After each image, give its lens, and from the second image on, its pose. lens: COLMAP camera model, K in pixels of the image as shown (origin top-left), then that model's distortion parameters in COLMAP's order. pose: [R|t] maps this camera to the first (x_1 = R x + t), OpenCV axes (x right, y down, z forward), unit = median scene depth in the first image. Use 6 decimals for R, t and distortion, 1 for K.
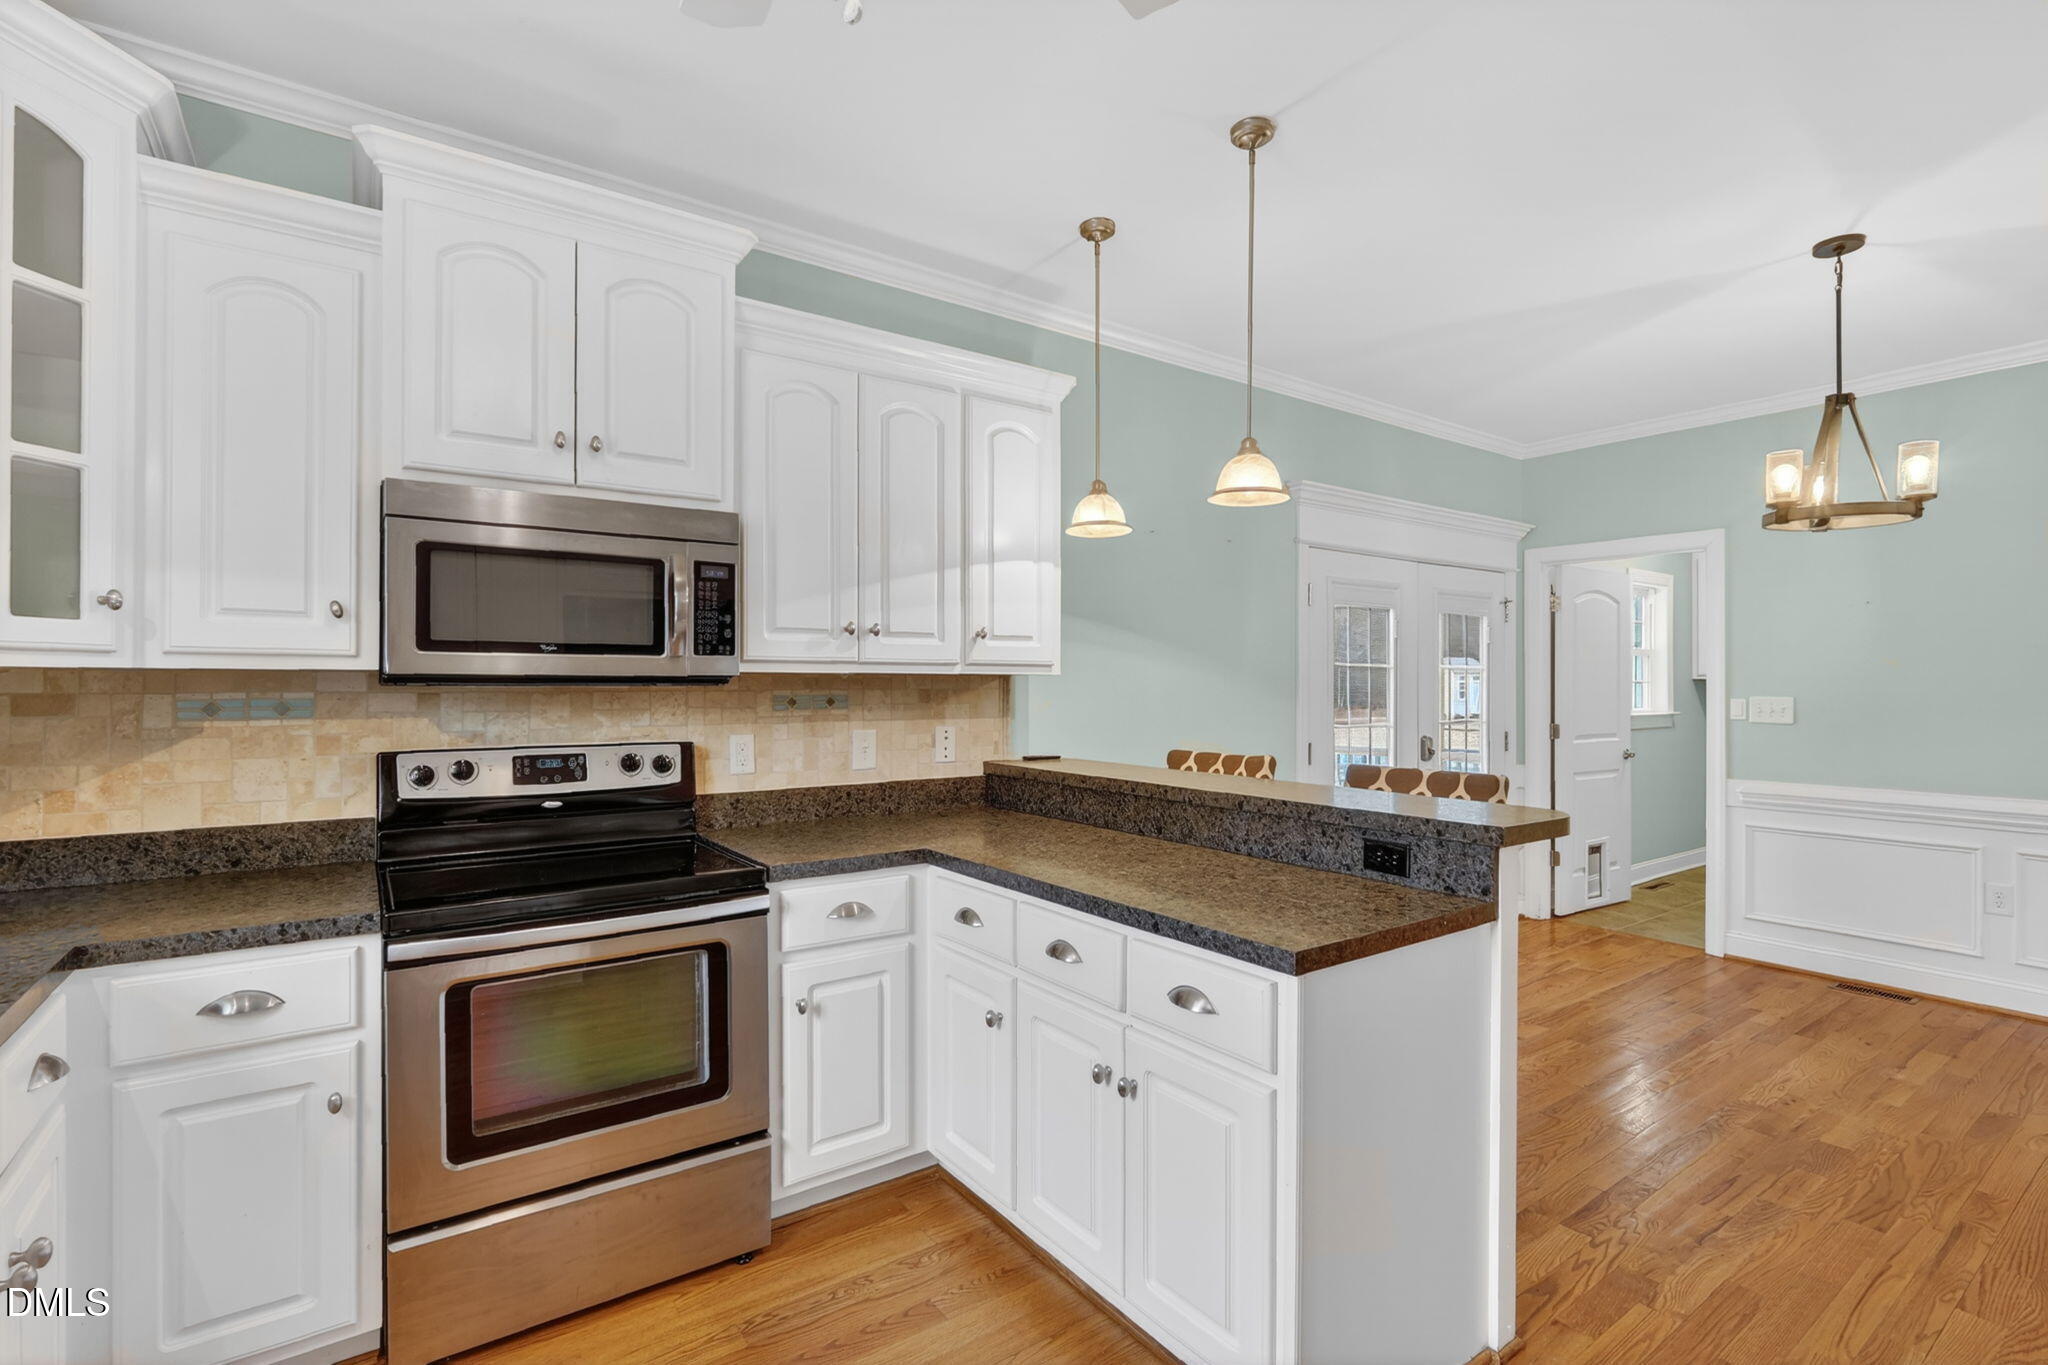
lens RADIAL K [[945.8, 0, 1012.0], [0, 945.8, 678.7], [0, 0, 1]] dist [-0.013042, 0.001788]
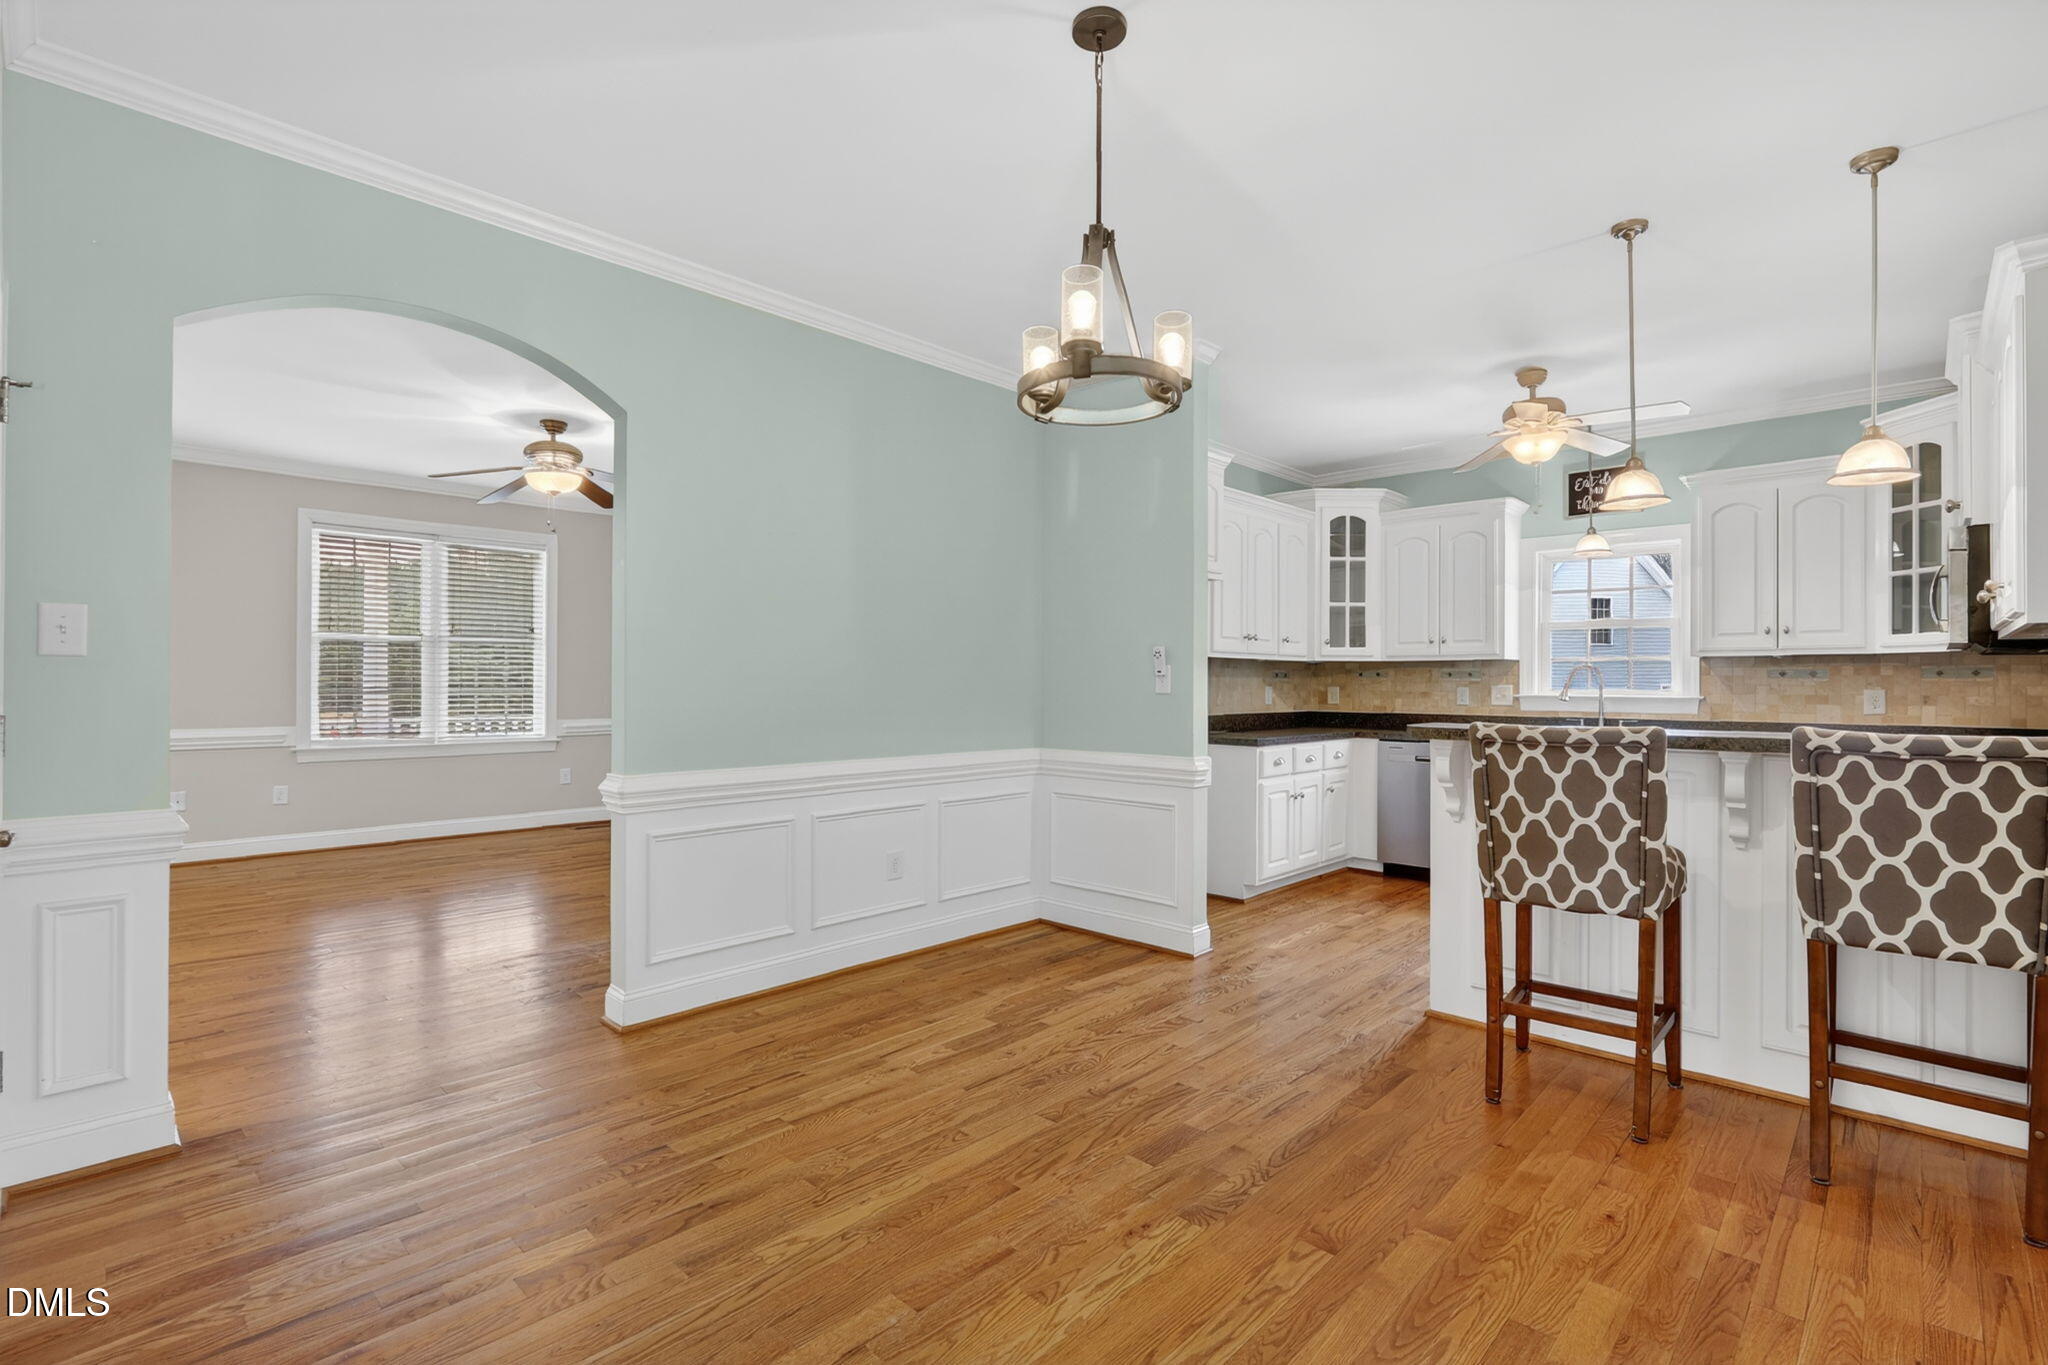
lens RADIAL K [[941.8, 0, 1024.0], [0, 941.8, 682.5], [0, 0, 1]] dist [-0.024869, 0.006842]
pose [[-0.982175, -0.006072, -0.187869, 0.867559], [-0.004845, 0.999964, -0.006991, 0.046262], [0.187904, -0.005956, -0.982169, 1.376610]]
